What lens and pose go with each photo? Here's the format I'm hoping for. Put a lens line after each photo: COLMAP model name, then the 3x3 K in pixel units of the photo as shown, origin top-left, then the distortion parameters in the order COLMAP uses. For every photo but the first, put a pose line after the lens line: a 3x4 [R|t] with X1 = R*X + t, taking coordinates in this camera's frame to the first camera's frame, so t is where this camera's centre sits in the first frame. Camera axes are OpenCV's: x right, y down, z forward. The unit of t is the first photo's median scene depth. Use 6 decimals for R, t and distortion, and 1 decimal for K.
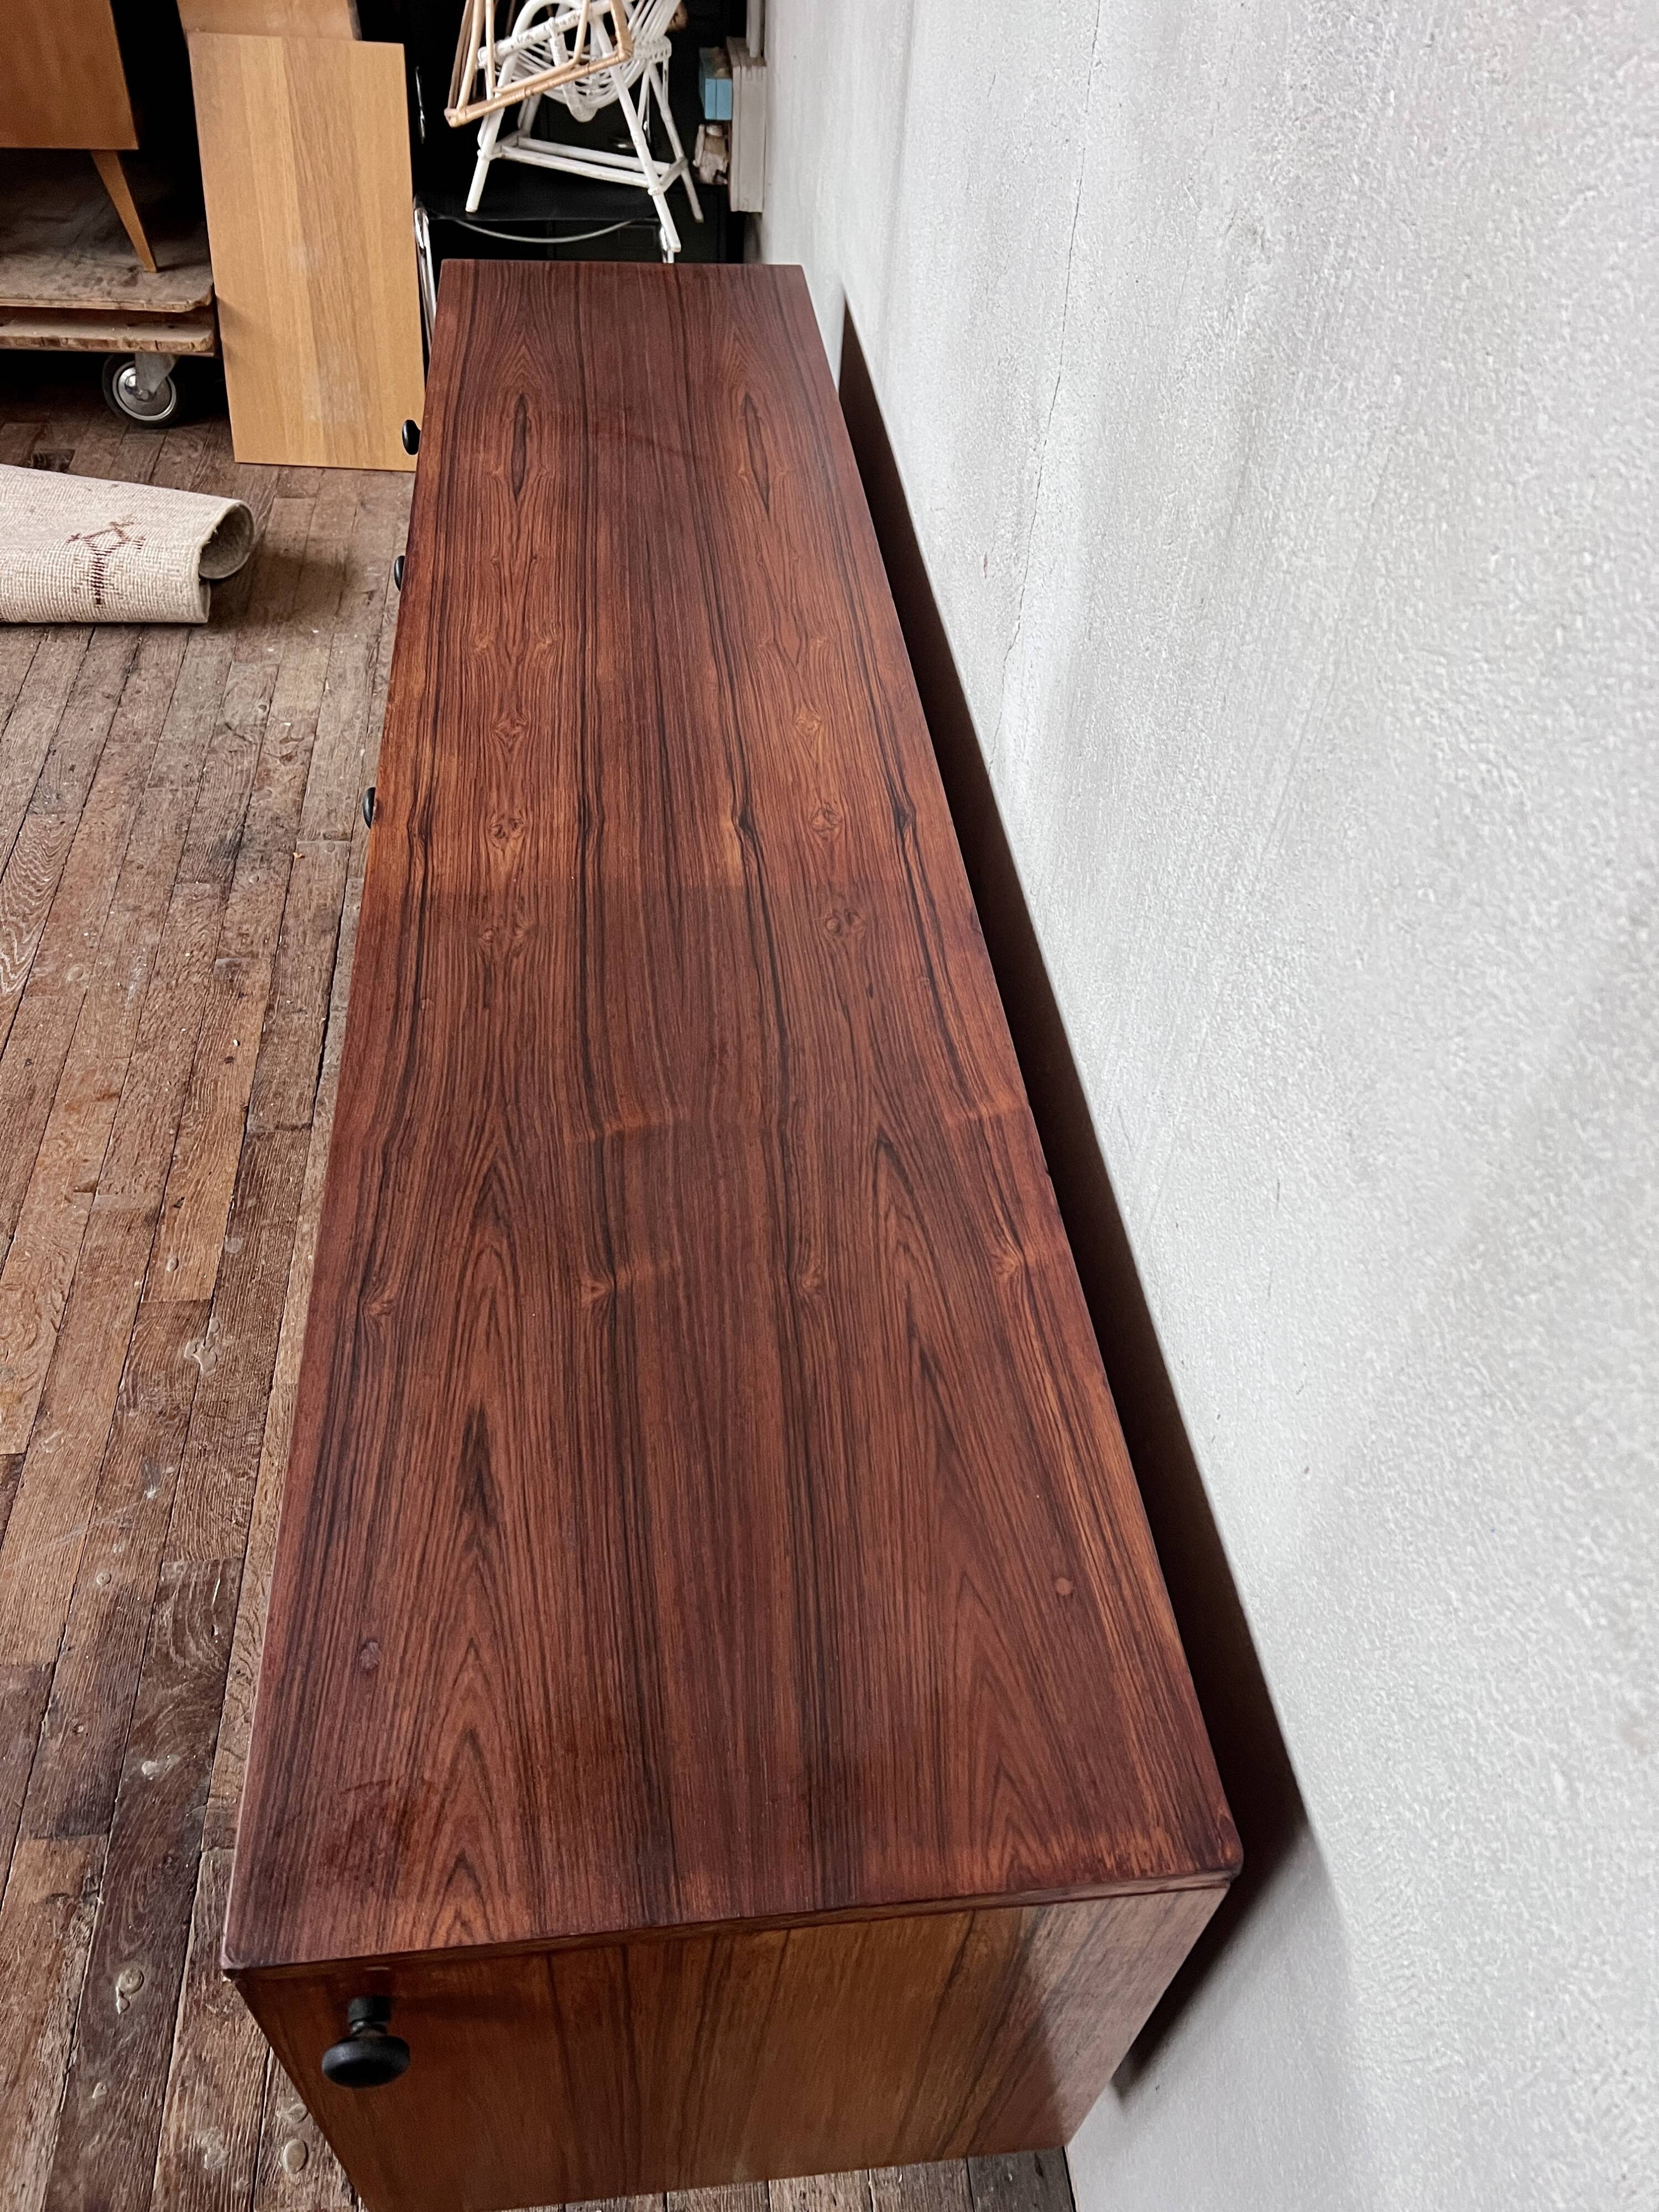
lens RADIAL K [[1657.5, 0, 817.0], [0, 1657.5, 1103.9], [0, 0, 1]] dist [0.051521, -0.058972]
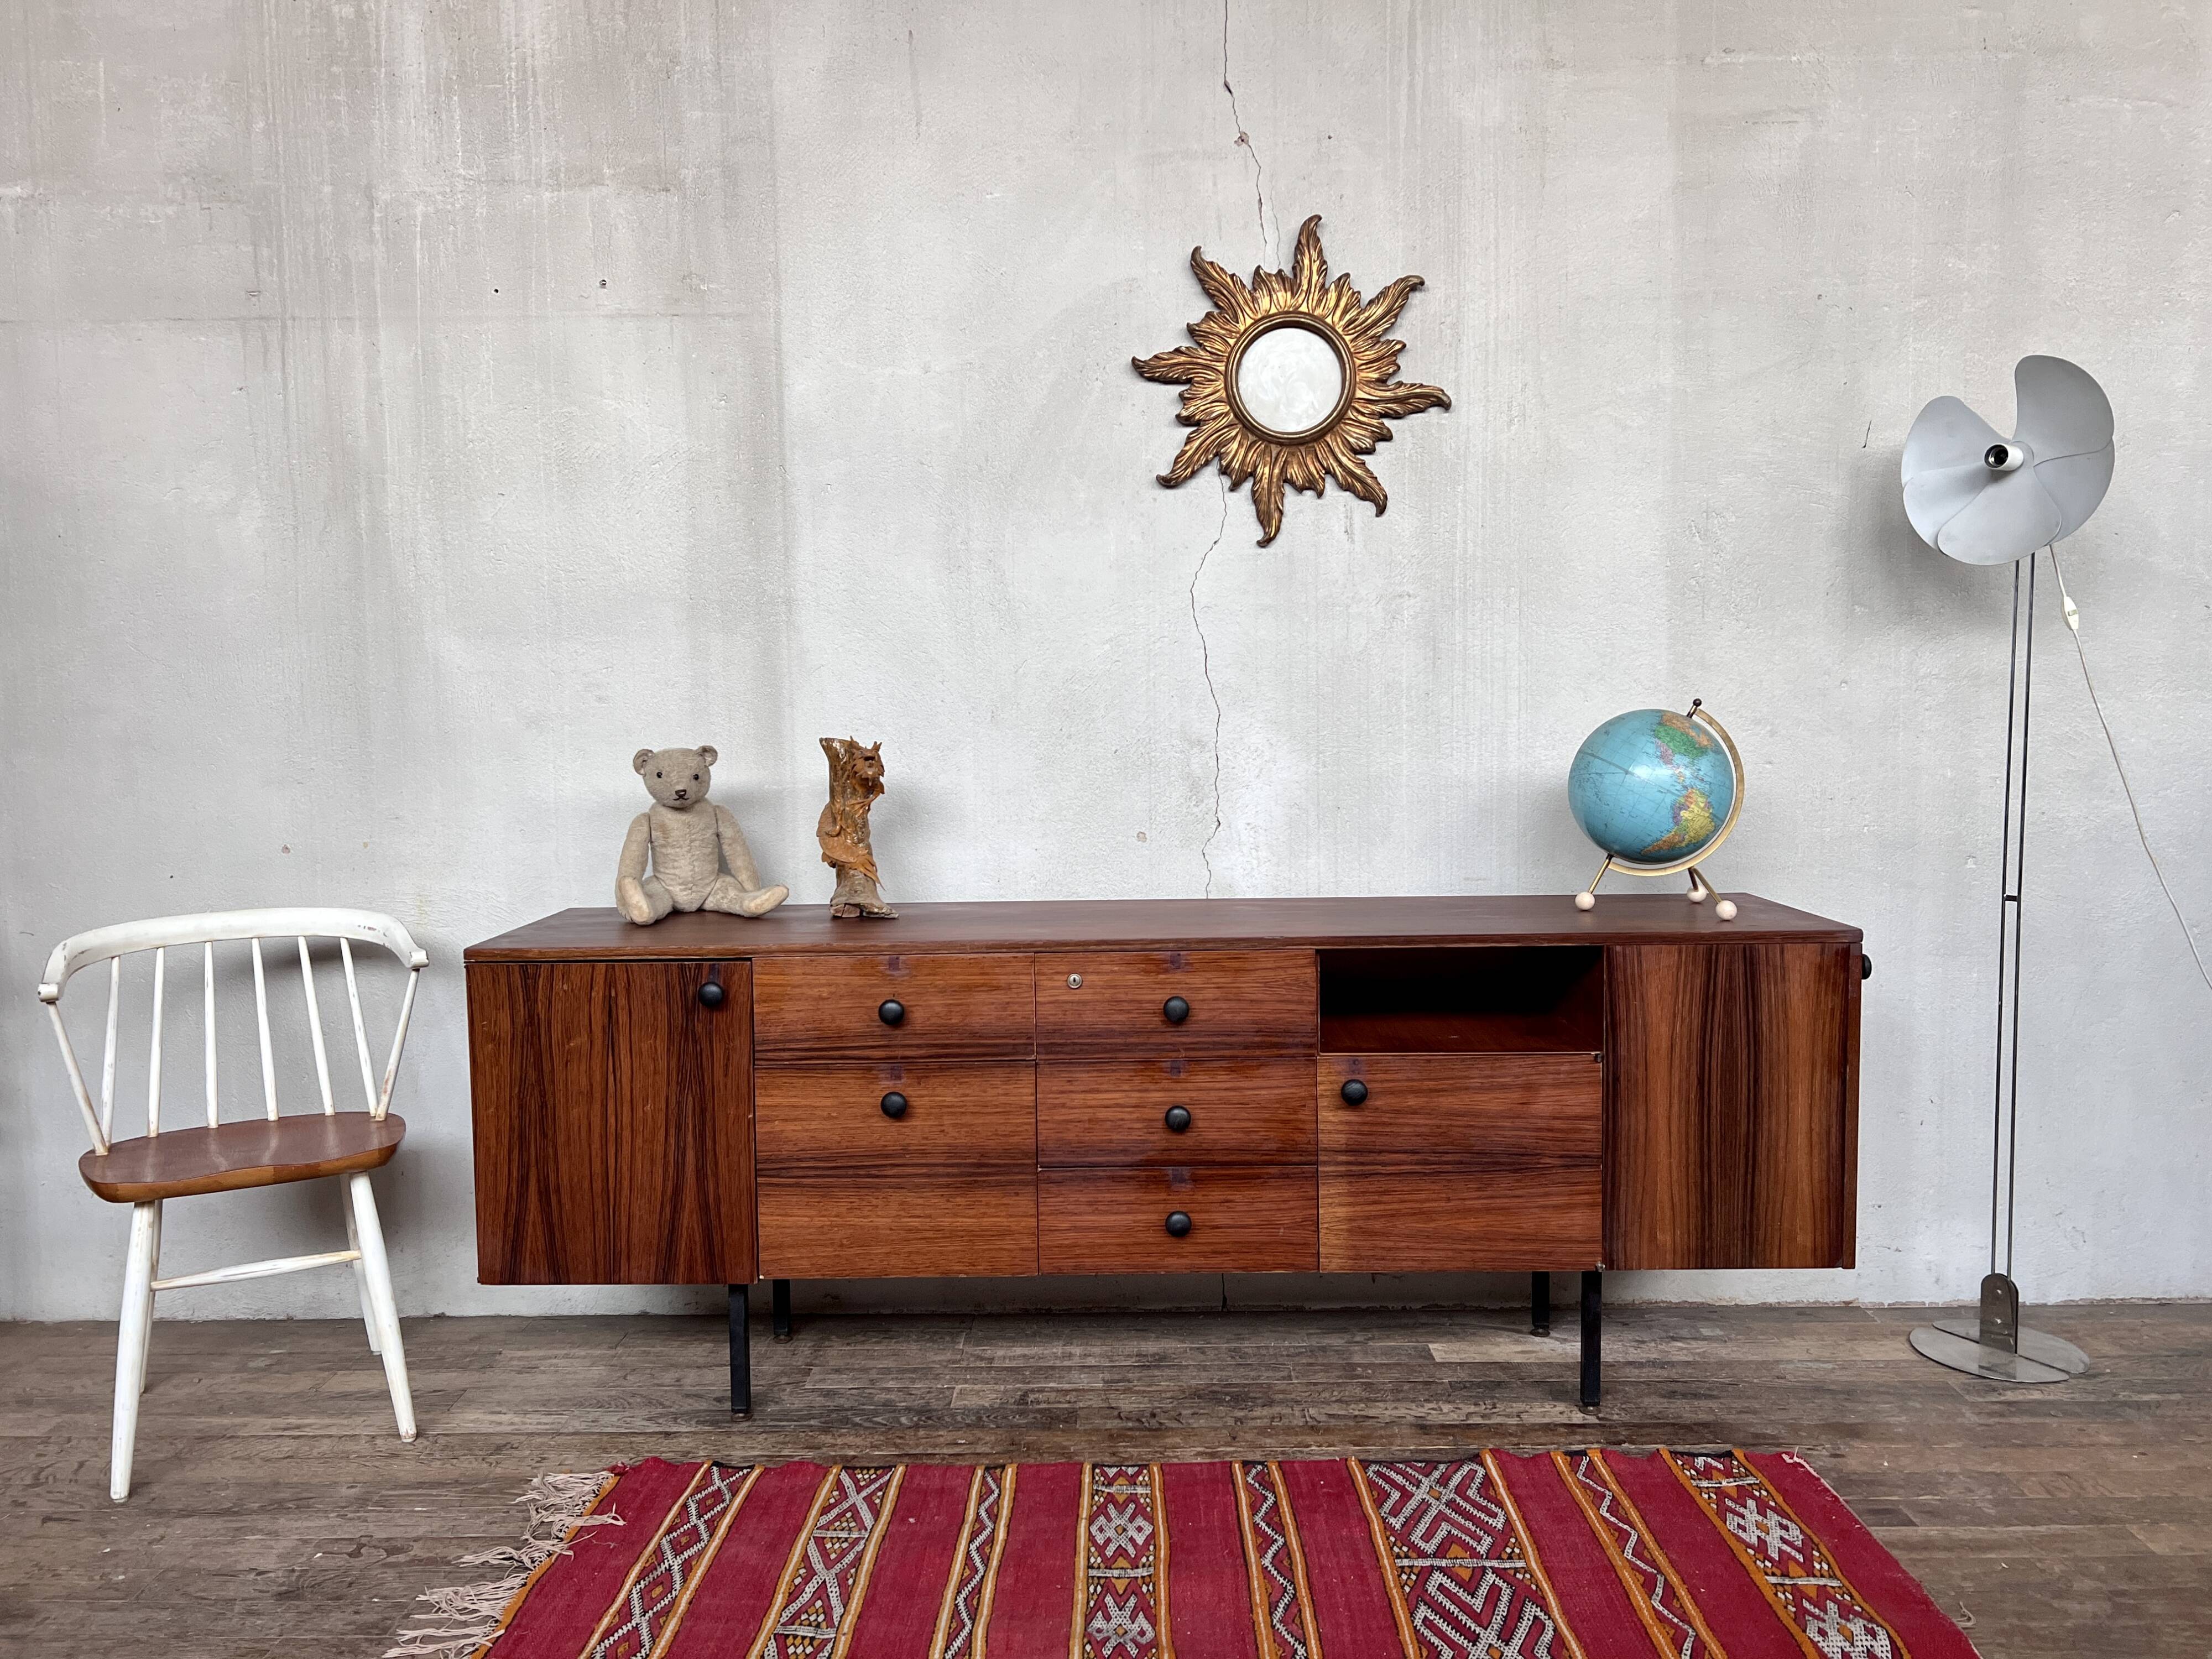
lens RADIAL K [[1657.5, 0, 1109.8], [0, 1657.5, 832.2], [0, 0, 1]] dist [0.051521, -0.058972]
pose [[0.117393, -0.132170, 0.984251, -1.682256], [0.724084, 0.689684, 0.006252, -0.323247], [-0.679648, 0.711946, 0.176667, 0.571840]]
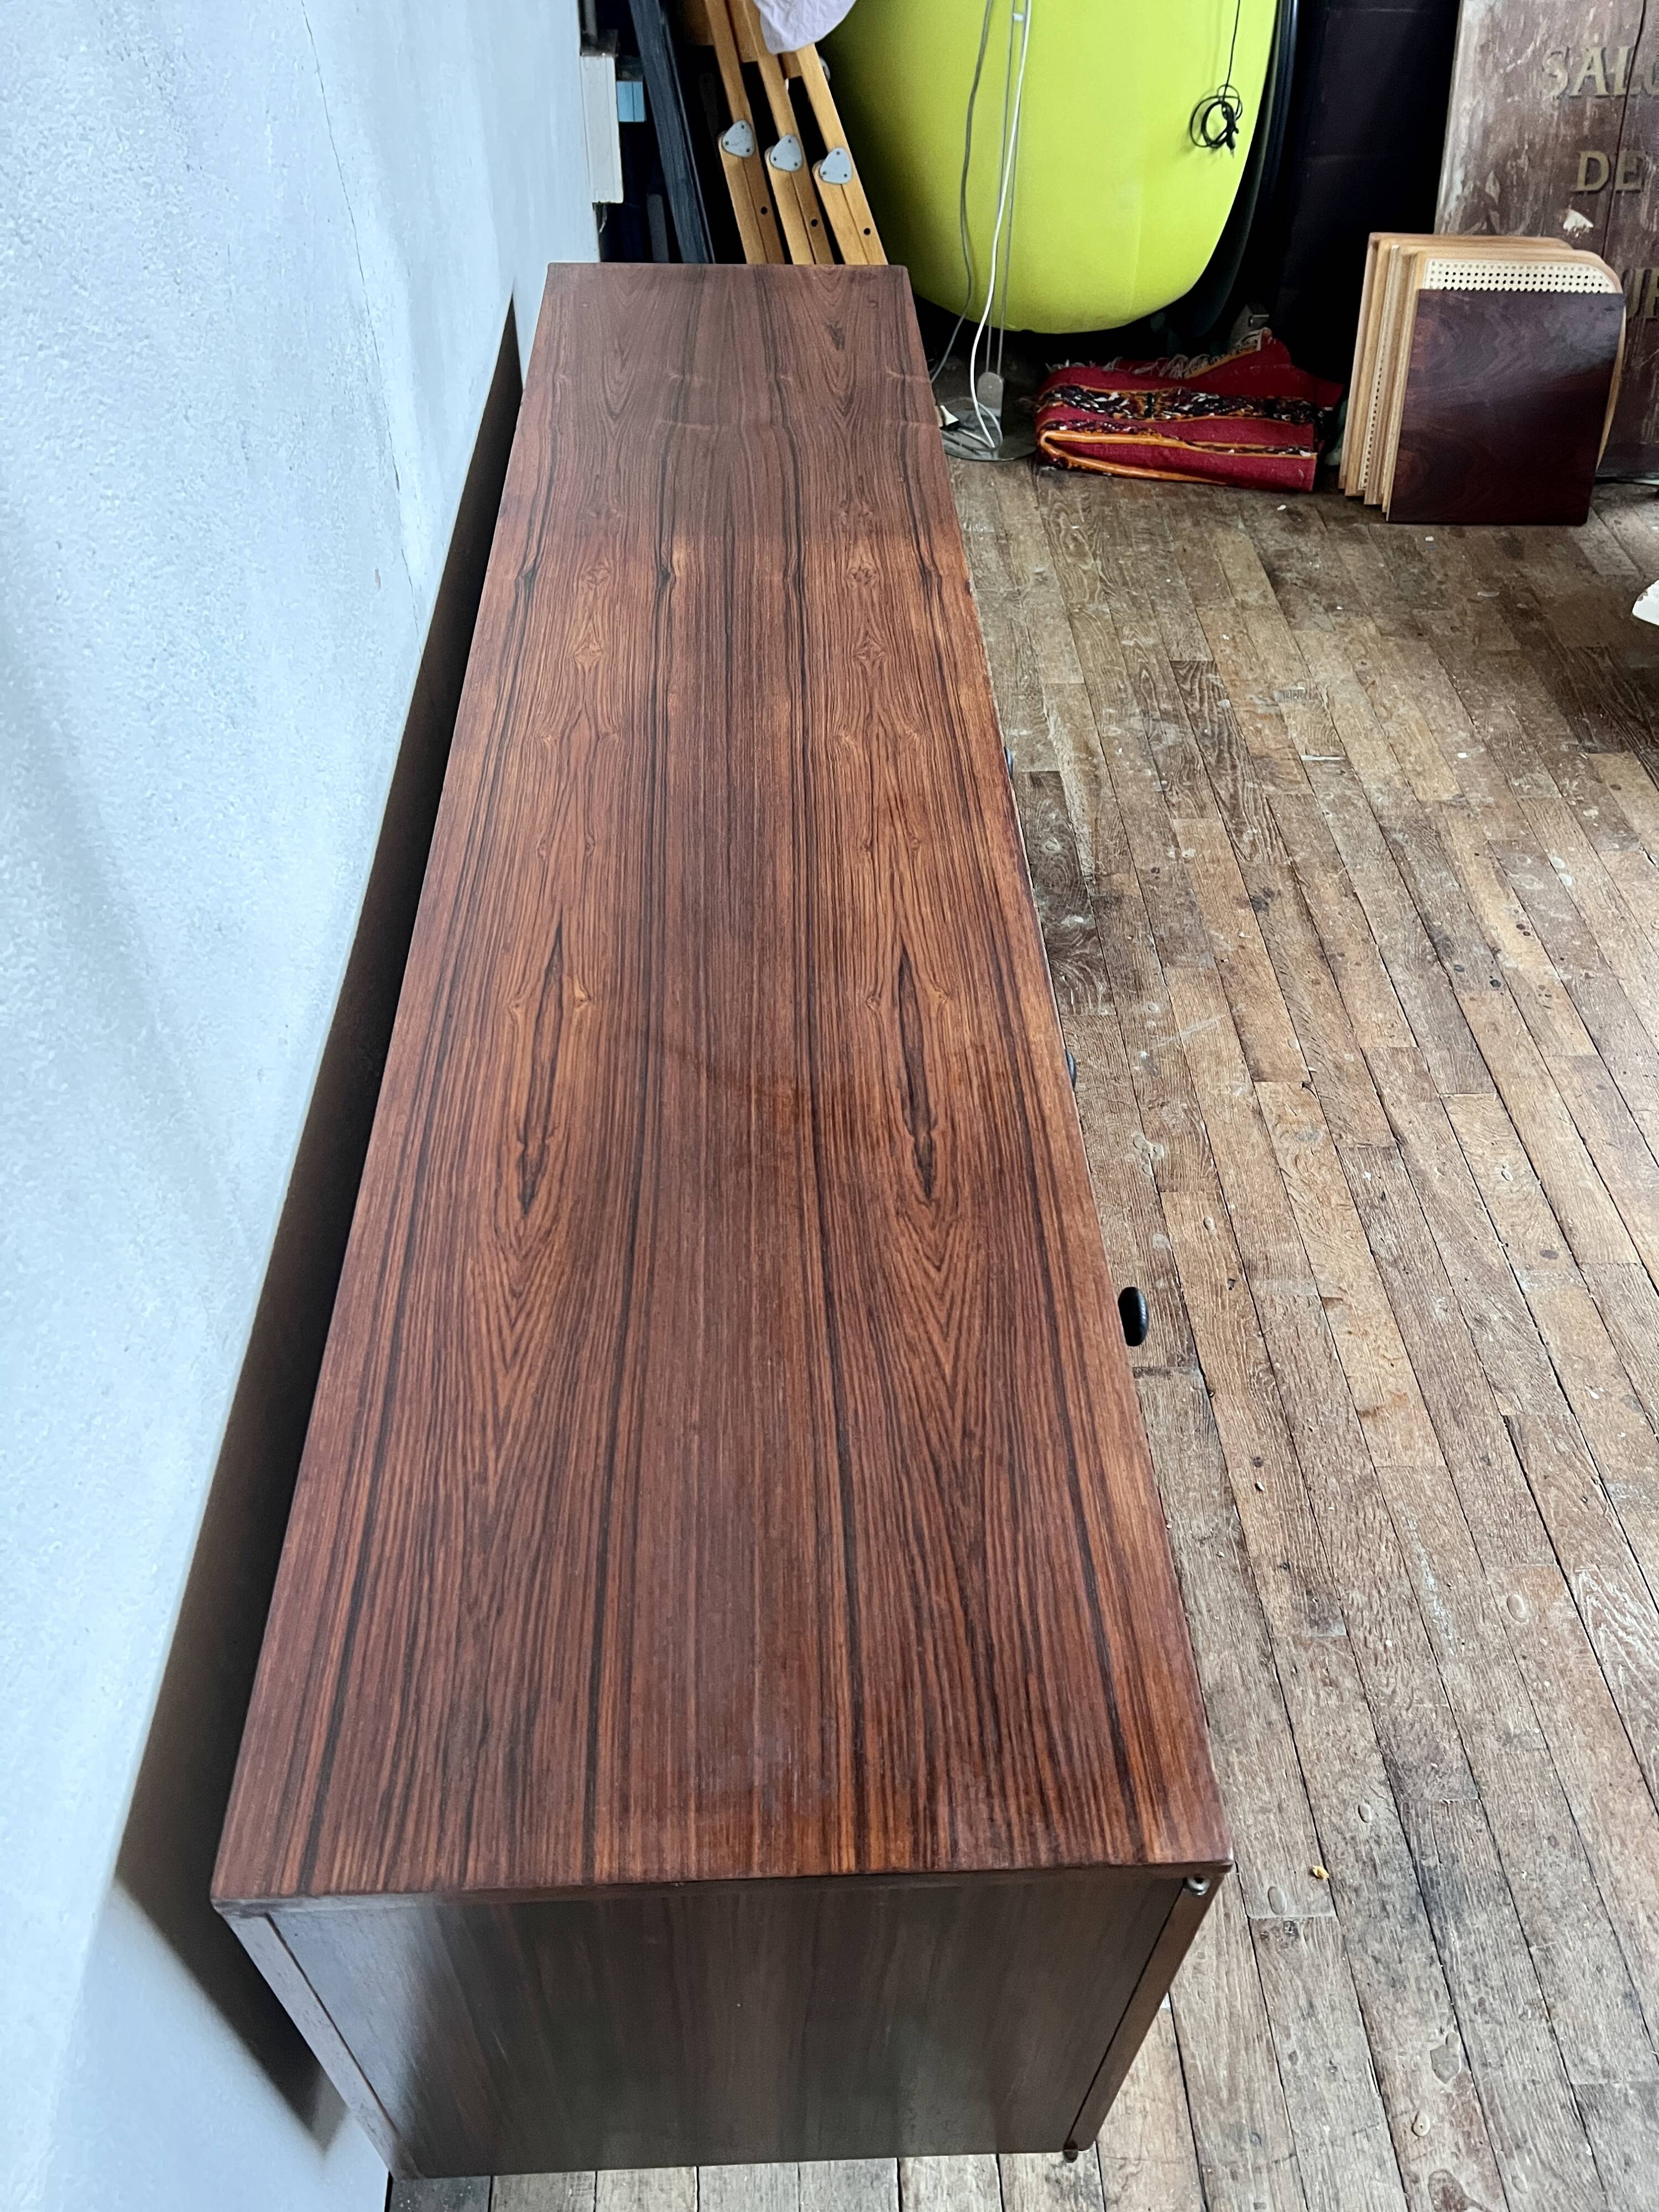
lens RADIAL K [[1657.5, 0, 831.7], [0, 1657.5, 1136.6], [0, 0, 1]] dist [0.051521, -0.058972]
pose [[-0.995105, -0.098363, -0.009529, -0.155185], [-0.006843, -0.027599, 0.999596, -1.119375], [-0.098587, 0.994768, 0.026791, 1.103090]]
